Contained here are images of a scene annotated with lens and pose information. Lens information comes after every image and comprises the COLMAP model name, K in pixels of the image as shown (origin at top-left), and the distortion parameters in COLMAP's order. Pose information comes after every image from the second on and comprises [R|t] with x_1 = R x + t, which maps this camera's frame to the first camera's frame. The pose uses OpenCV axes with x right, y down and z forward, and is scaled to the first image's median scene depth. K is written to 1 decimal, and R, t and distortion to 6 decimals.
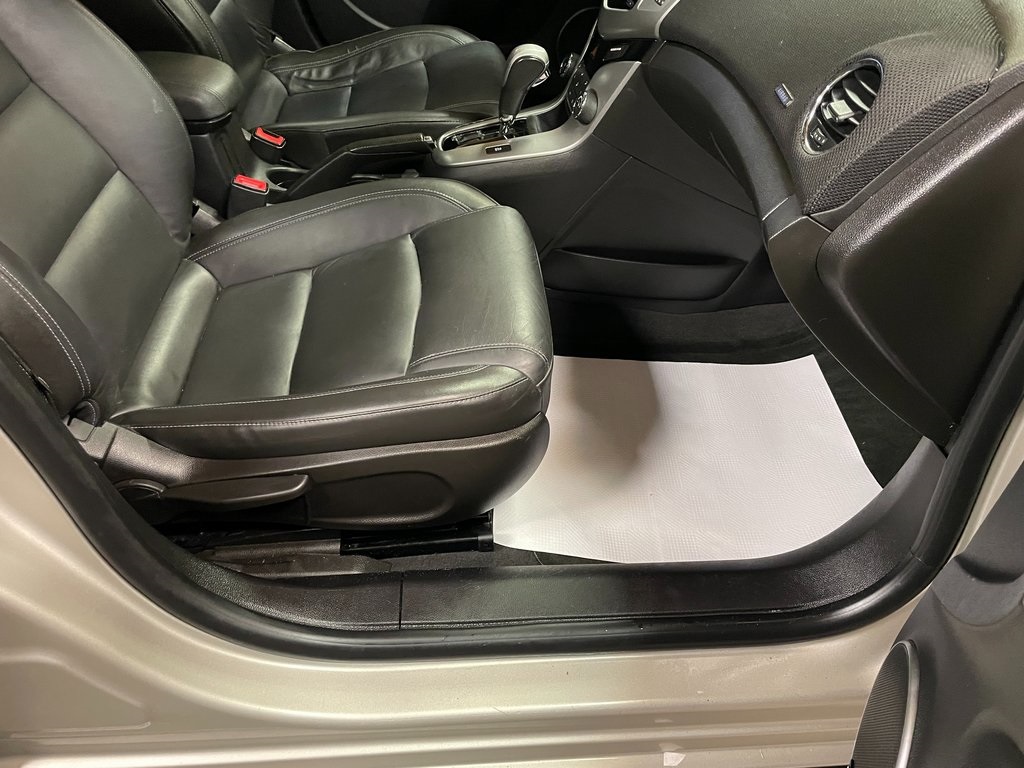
lens RADIAL K [[781.8, 0, 515.0], [0, 781.8, 390.3], [0, 0, 1]] dist [0.087536, -0.125468]
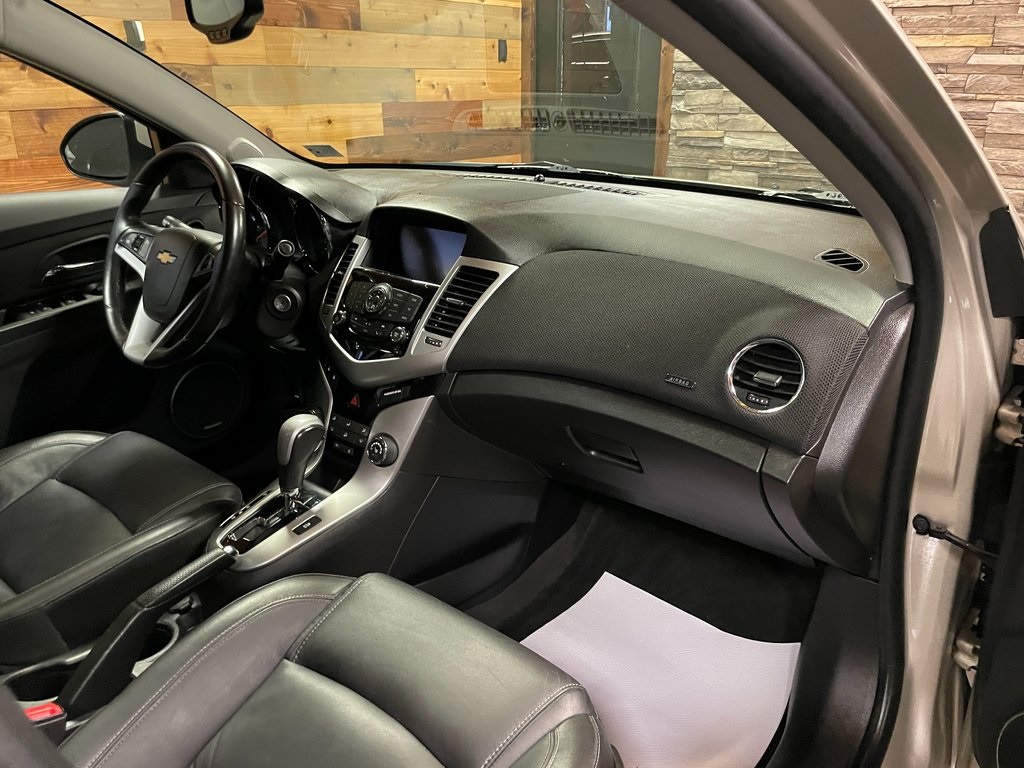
lens RADIAL K [[774.5, 0, 529.8], [0, 774.5, 383.7], [0, 0, 1]] dist [0.091383, -0.122402]
pose [[0.680842, -0.295378, 0.670228, -0.401605], [0.500468, 0.855748, -0.131255, -0.197693], [-0.534776, 0.424792, 0.730456, 0.132362]]
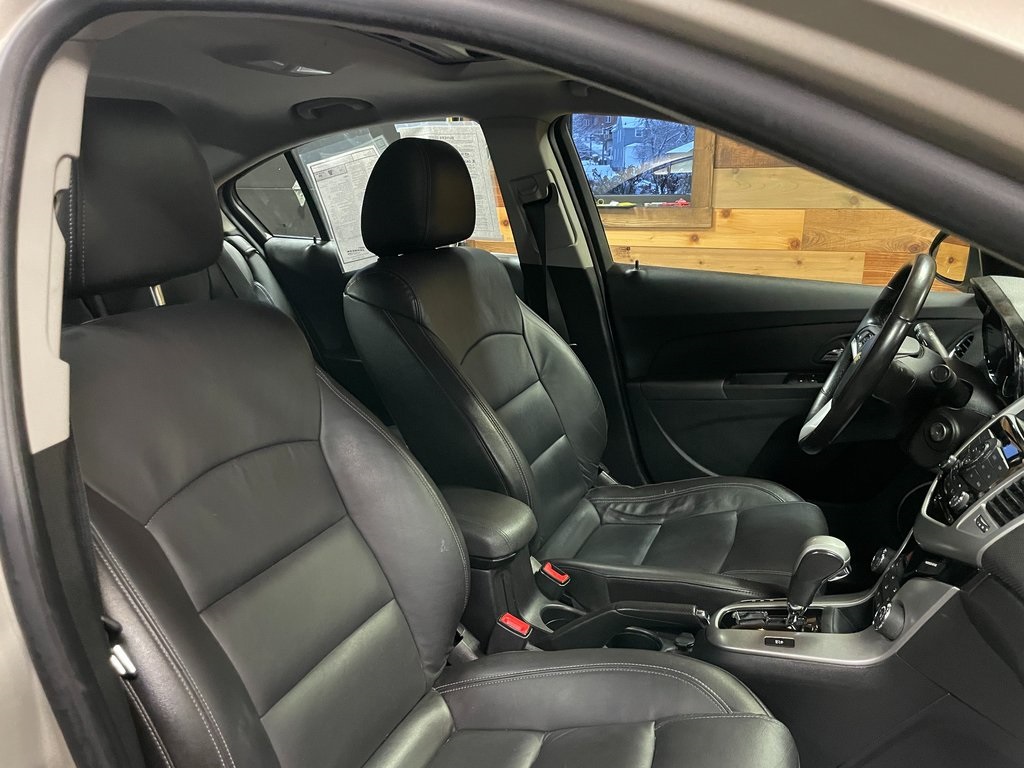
lens RADIAL K [[781.8, 0, 515.0], [0, 781.8, 390.3], [0, 0, 1]] dist [0.087536, -0.125468]
pose [[0.889208, 0.073987, -0.451480, 0.093484], [-0.268592, 0.883294, -0.384253, -0.136019], [0.370360, 0.462945, 0.805304, 0.055185]]
